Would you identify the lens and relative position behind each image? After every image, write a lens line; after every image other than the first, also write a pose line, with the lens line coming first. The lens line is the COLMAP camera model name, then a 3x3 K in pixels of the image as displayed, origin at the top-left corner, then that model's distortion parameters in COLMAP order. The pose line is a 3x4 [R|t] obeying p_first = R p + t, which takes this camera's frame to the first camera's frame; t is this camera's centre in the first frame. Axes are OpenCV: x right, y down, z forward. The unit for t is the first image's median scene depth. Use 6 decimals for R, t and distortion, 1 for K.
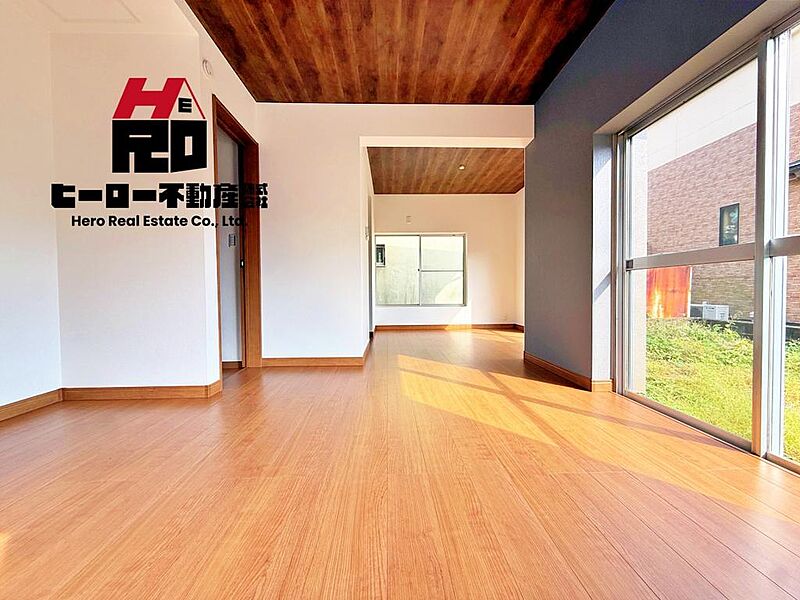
lens RADIAL K [[319.6, 0, 398.1], [0, 319.6, 299.5], [0, 0, 1]] dist [0.001485, -0.000529]
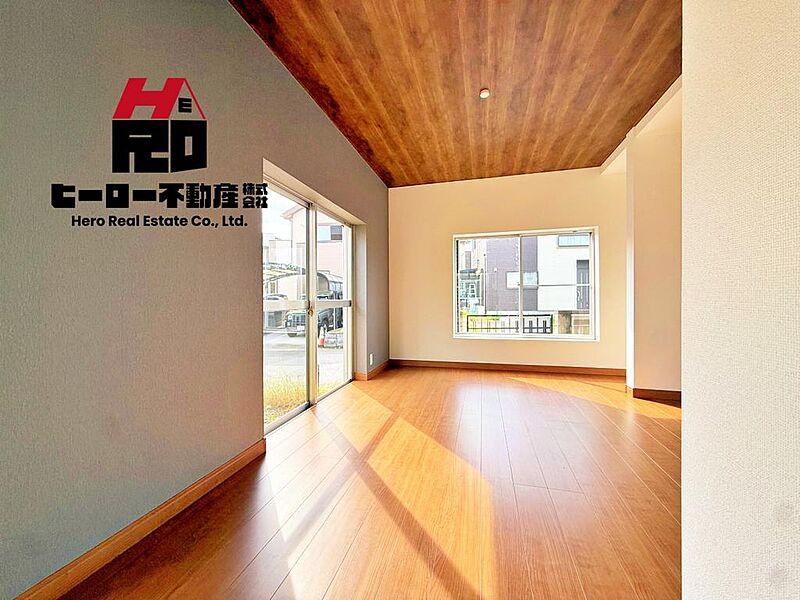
lens RADIAL K [[319.6, 0, 398.1], [0, 319.6, 299.5], [0, 0, 1]] dist [0.001485, -0.000529]
pose [[-0.958297, 0.011563, 0.285542, 0.004950], [0.019105, 0.999538, 0.023640, -0.125520], [-0.285136, 0.028109, -0.958075, 1.543240]]
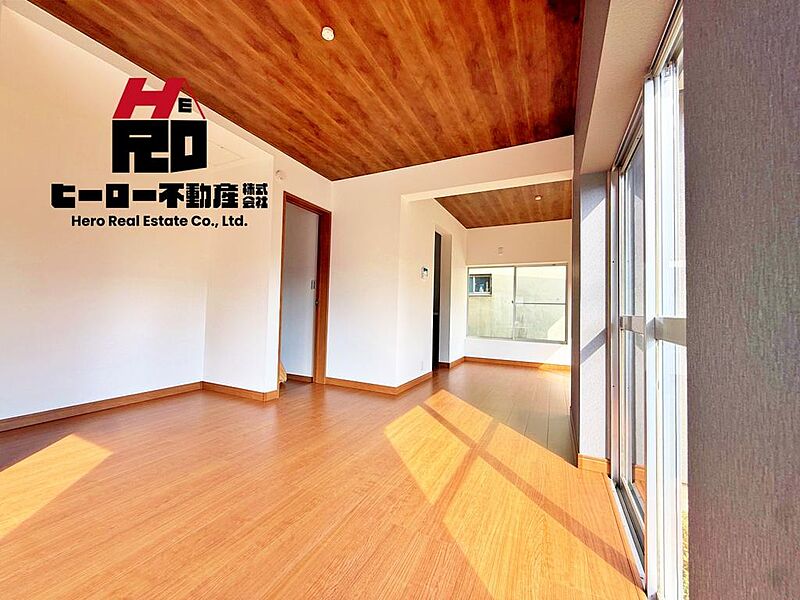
lens RADIAL K [[319.6, 0, 398.1], [0, 319.6, 299.5], [0, 0, 1]] dist [0.001485, -0.000529]
pose [[0.882499, 0.014775, -0.470081, 0.516577], [-0.044133, 0.997698, -0.051494, -0.086824], [0.468238, 0.066190, 0.881120, -0.008766]]
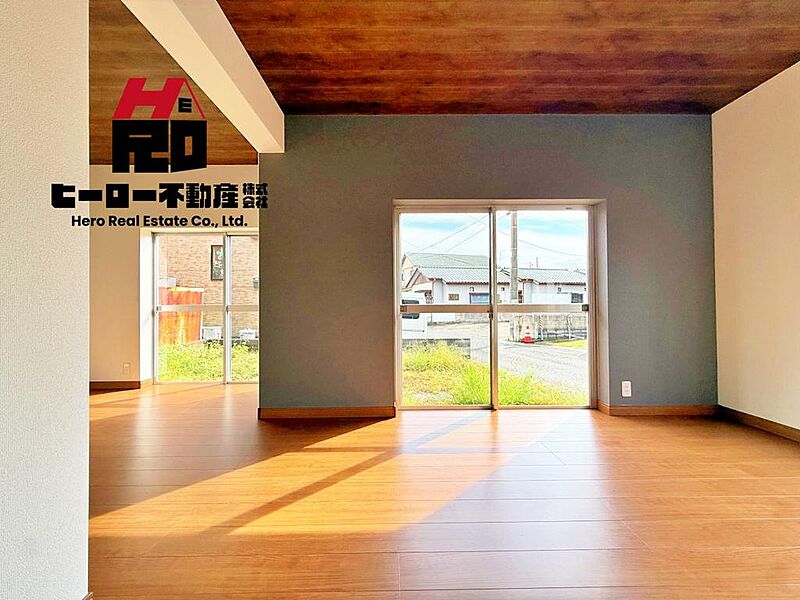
lens RADIAL K [[319.6, 0, 398.1], [0, 319.6, 299.5], [0, 0, 1]] dist [0.001485, -0.000529]
pose [[0.023972, 0.021429, 0.999483, -0.513493], [0.032030, 0.999241, -0.022192, -0.102385], [-0.999199, 0.032545, 0.023268, 0.853154]]
